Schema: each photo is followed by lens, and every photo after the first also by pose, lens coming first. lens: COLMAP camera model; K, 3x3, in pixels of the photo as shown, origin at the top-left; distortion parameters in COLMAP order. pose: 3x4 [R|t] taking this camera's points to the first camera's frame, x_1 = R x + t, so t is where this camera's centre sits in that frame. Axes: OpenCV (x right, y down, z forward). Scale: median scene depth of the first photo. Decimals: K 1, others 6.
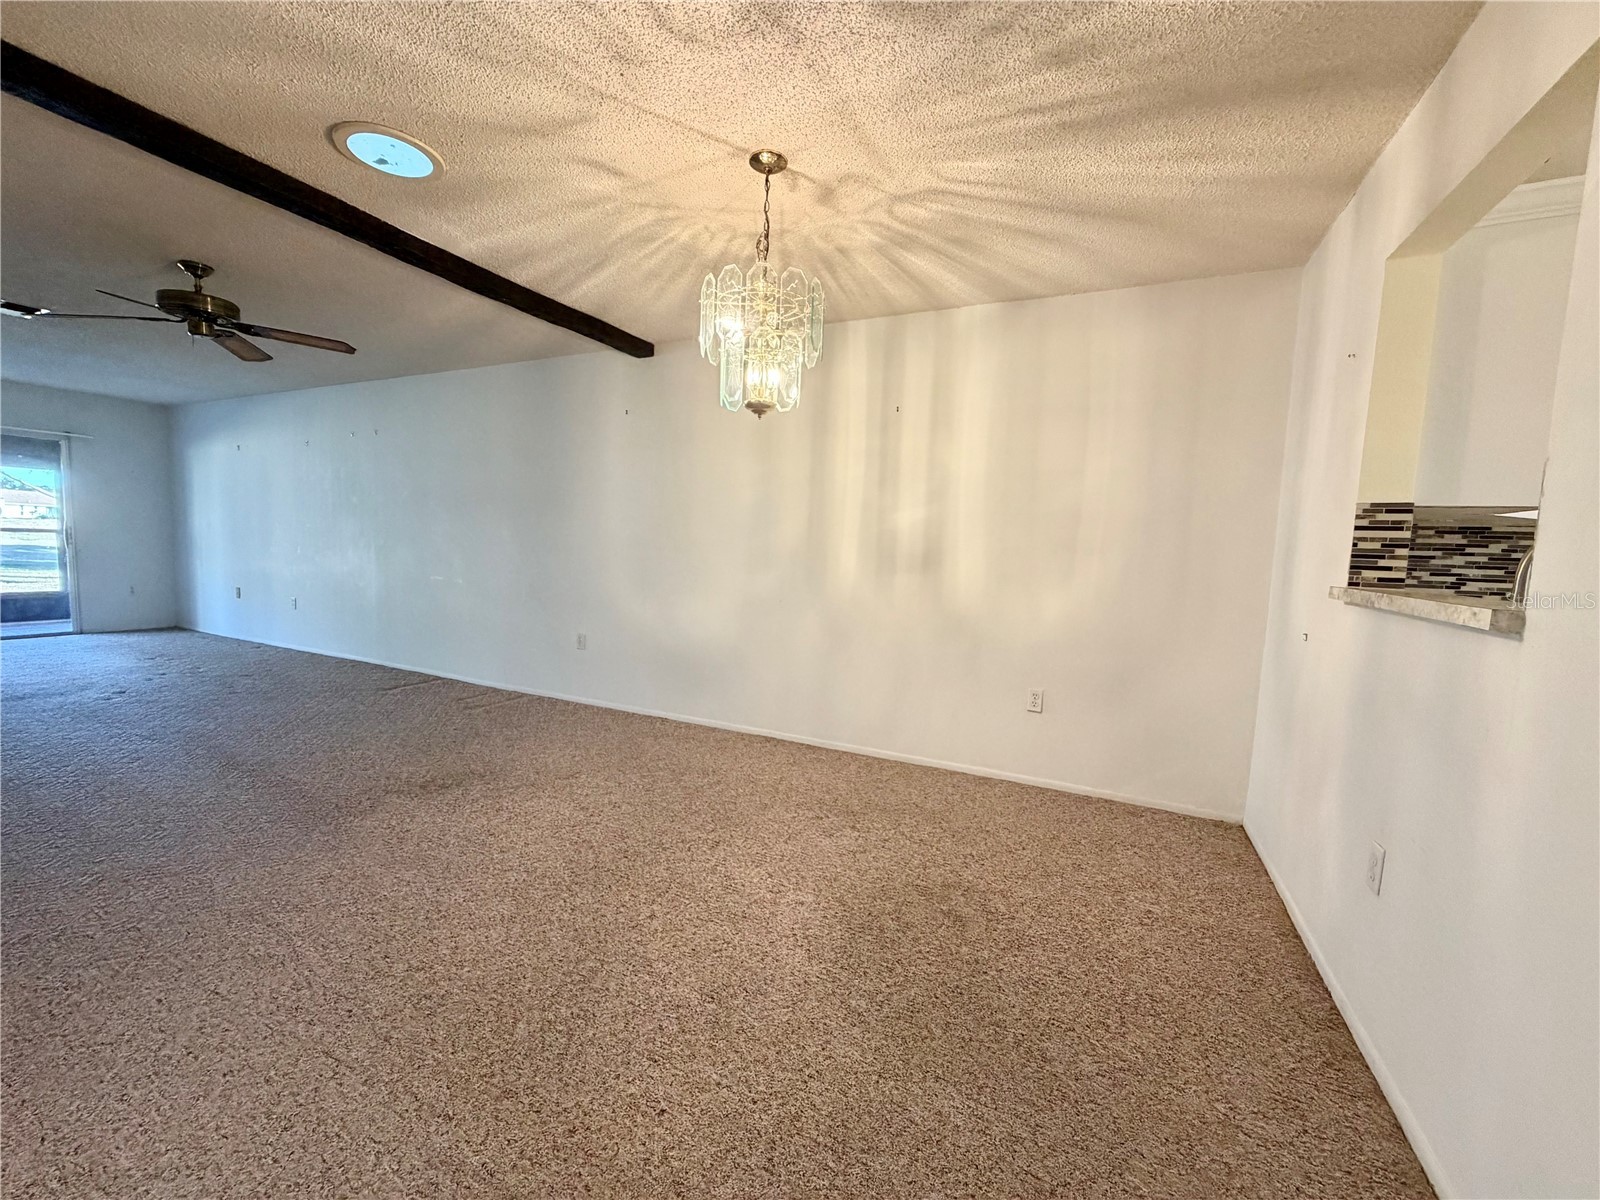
lens RADIAL K [[636.2, 0, 790.0], [0, 636.2, 610.6], [0, 0, 1]] dist [-0.001970, -0.000196]
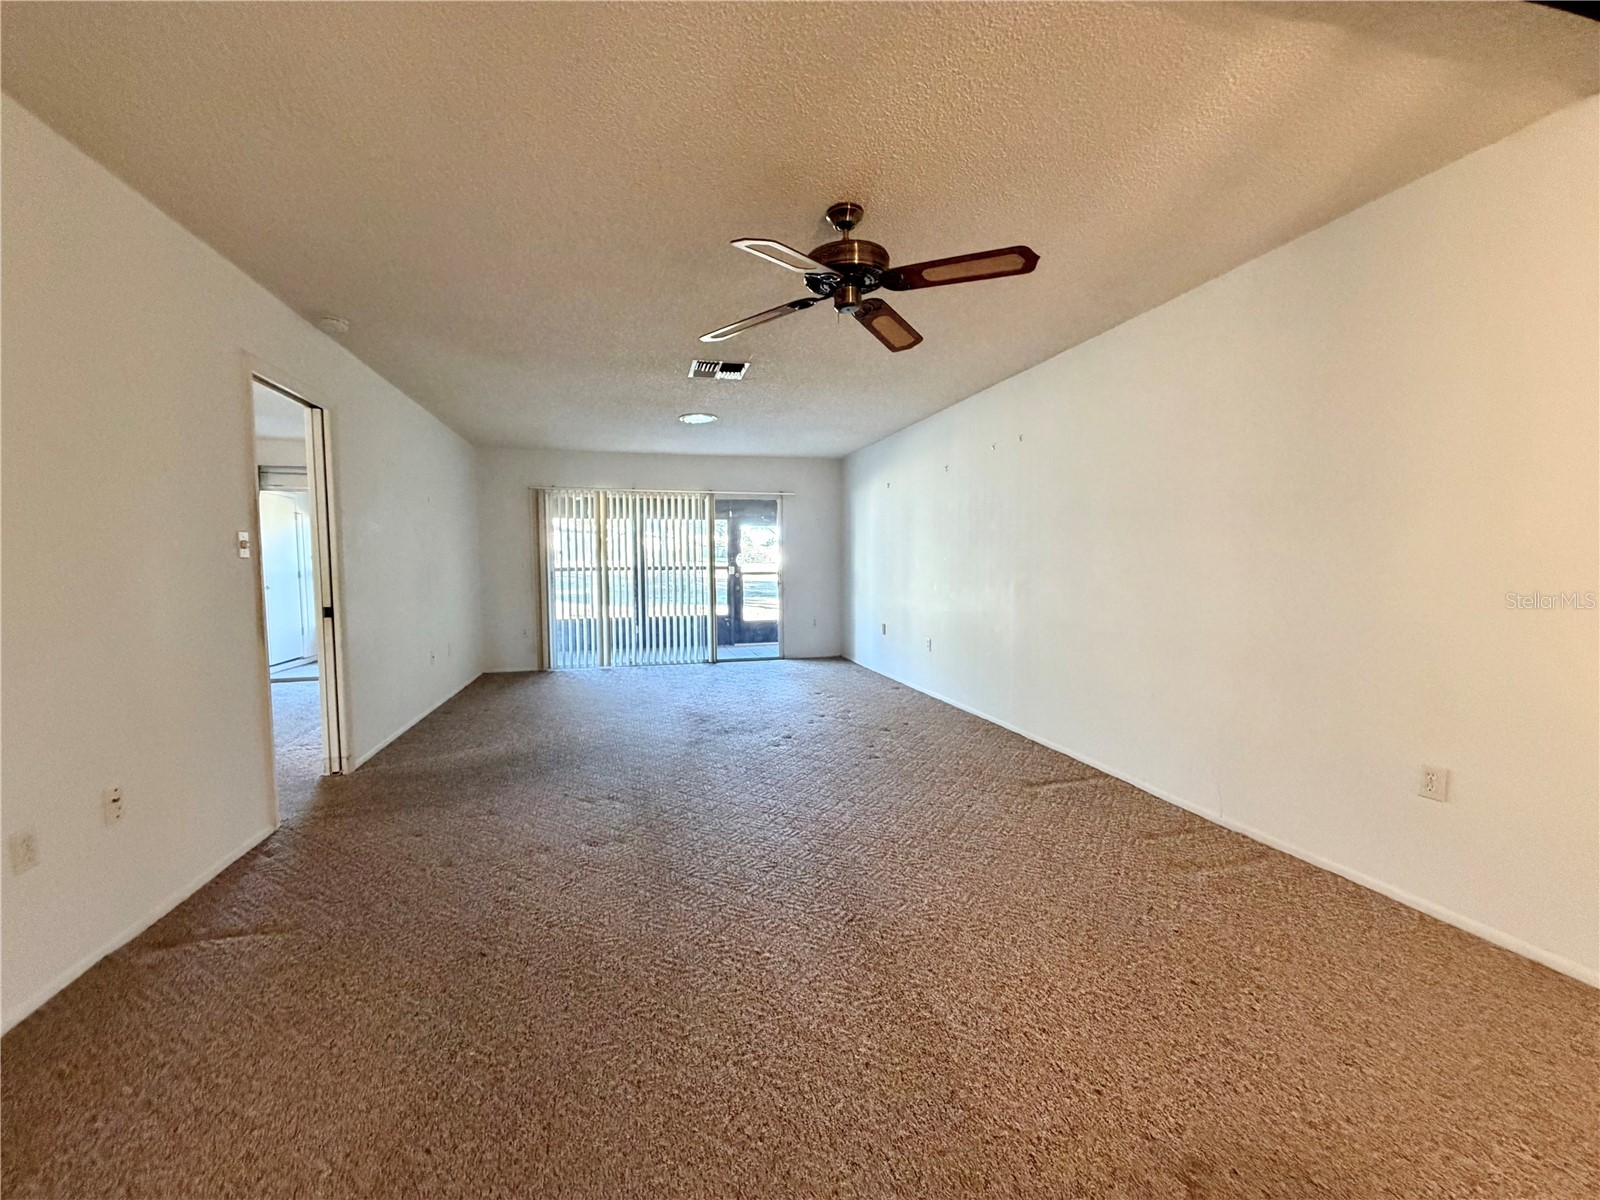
lens RADIAL K [[636.2, 0, 797.4], [0, 636.2, 600.9], [0, 0, 1]] dist [-0.001970, -0.000196]
pose [[0.654650, 0.001544, -0.755931, -0.256232], [-0.037872, 0.998809, -0.030759, -0.047497], [0.754983, 0.048765, 0.653929, 0.306351]]
